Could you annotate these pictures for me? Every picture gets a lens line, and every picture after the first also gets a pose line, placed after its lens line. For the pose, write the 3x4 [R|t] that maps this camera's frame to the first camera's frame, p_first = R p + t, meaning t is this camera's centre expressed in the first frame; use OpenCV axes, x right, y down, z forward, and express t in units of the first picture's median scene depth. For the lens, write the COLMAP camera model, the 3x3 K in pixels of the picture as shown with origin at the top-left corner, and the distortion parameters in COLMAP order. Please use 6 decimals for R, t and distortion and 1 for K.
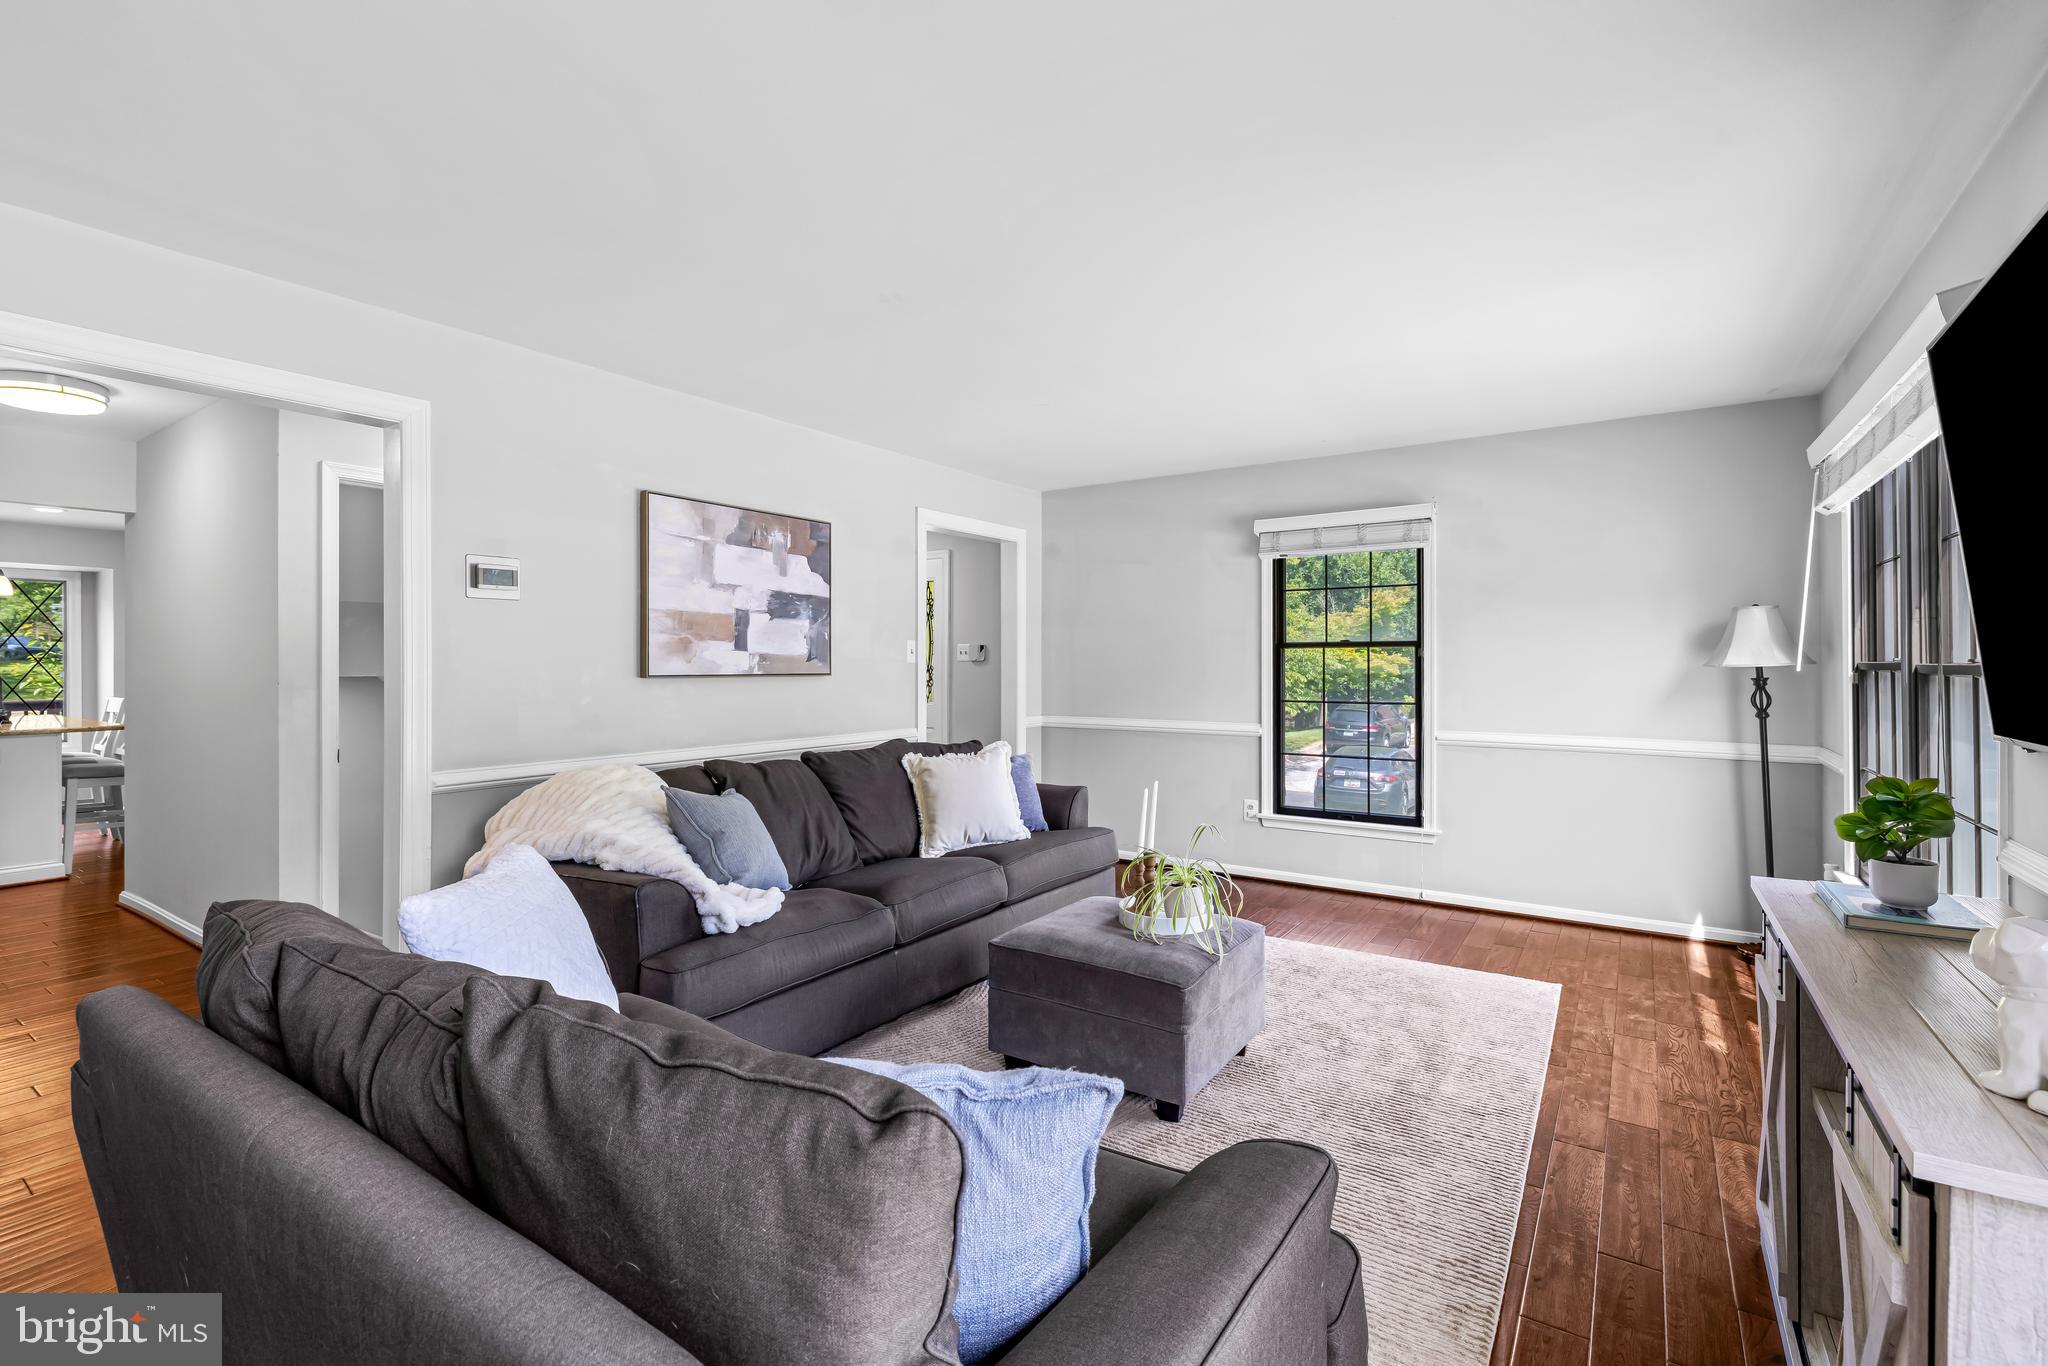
lens RADIAL K [[903.4, 0, 1022.6], [0, 903.4, 666.6], [0, 0, 1]] dist [-0.002997, -0.000376]
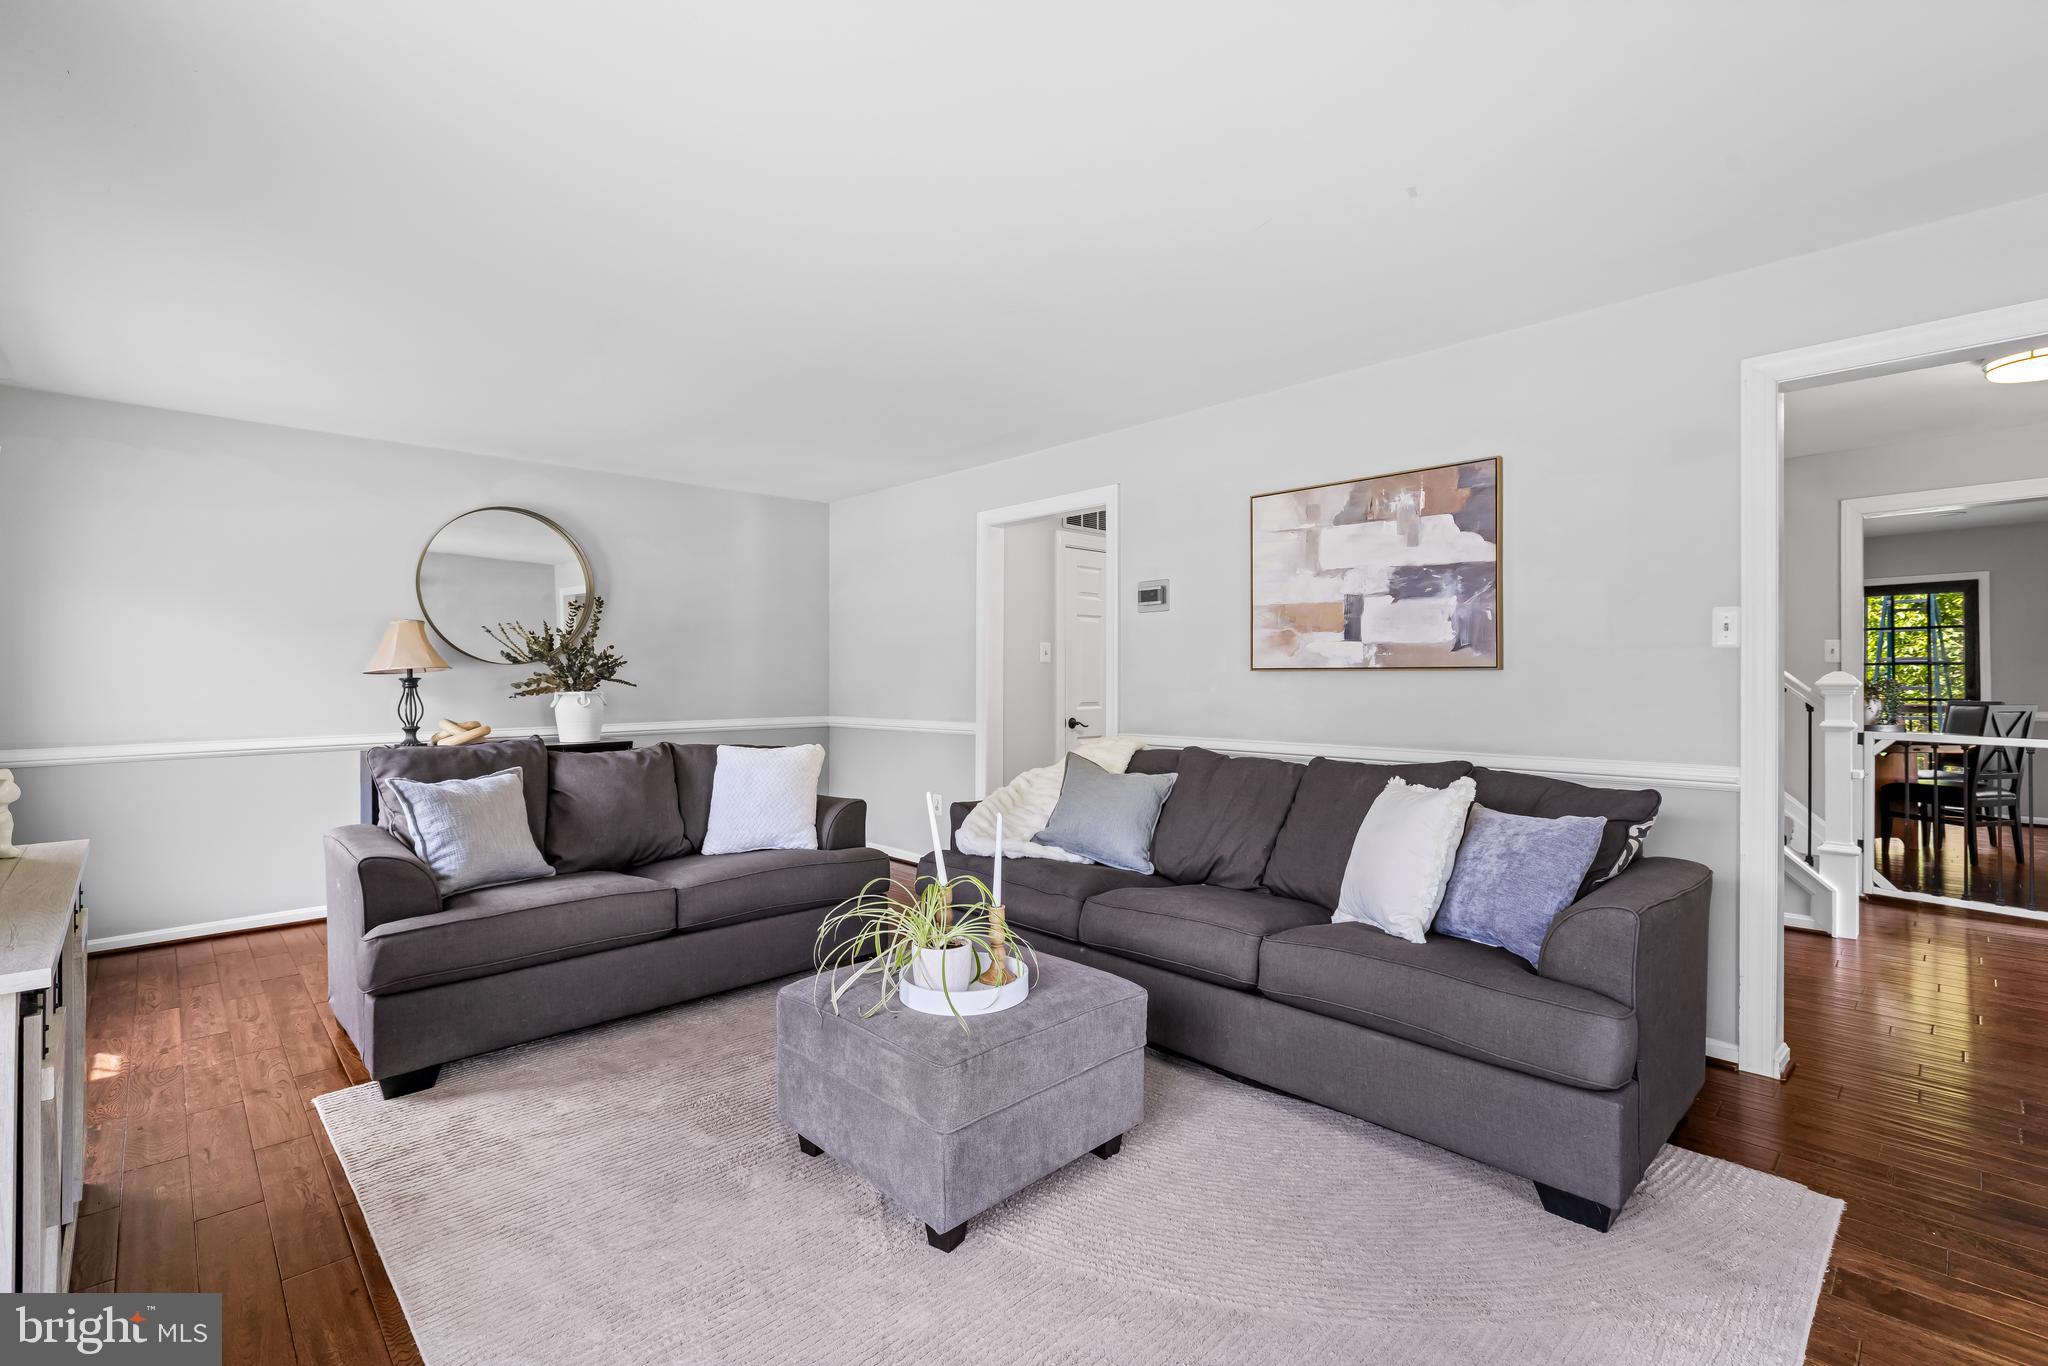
lens RADIAL K [[903.4, 0, 1024.1], [0, 903.4, 668.7], [0, 0, 1]] dist [-0.002997, -0.000376]
pose [[-0.197196, 0.000000, -0.980364, 0.623114], [0.005130, 0.999986, -0.001032, 0.008993], [0.980351, -0.005233, -0.197193, 0.851848]]
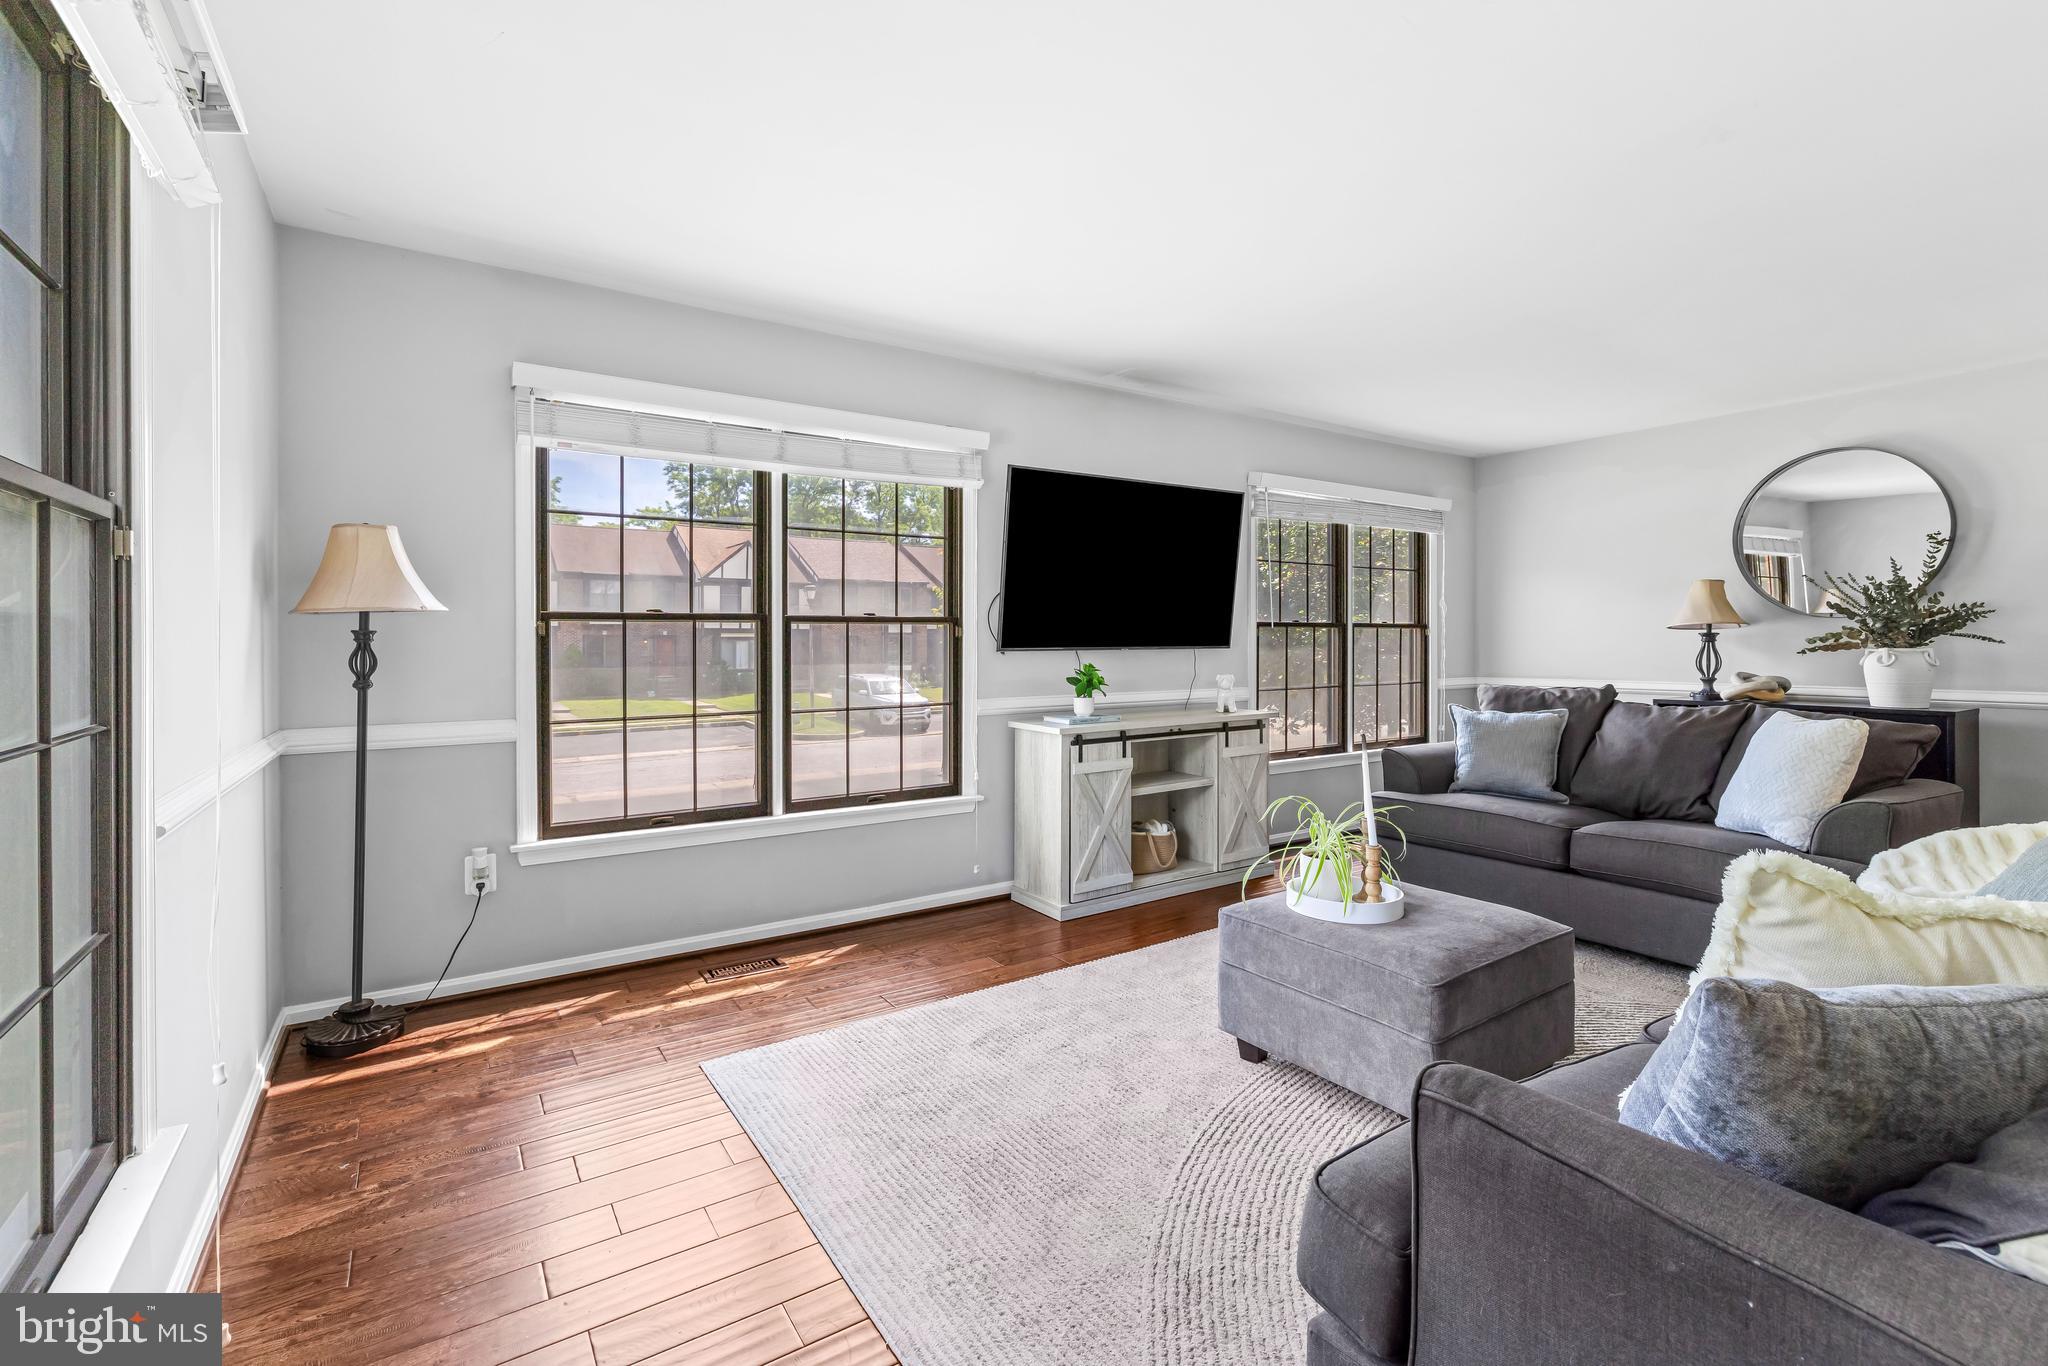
lens RADIAL K [[903.4, 0, 997.7], [0, 903.4, 638.9], [0, 0, 1]] dist [-0.002997, -0.000376]
pose [[-0.925281, 0.004718, 0.379252, 0.101004], [0.004742, 0.999988, -0.000870, 0.020511], [-0.379252, 0.000993, -0.925293, 1.349217]]
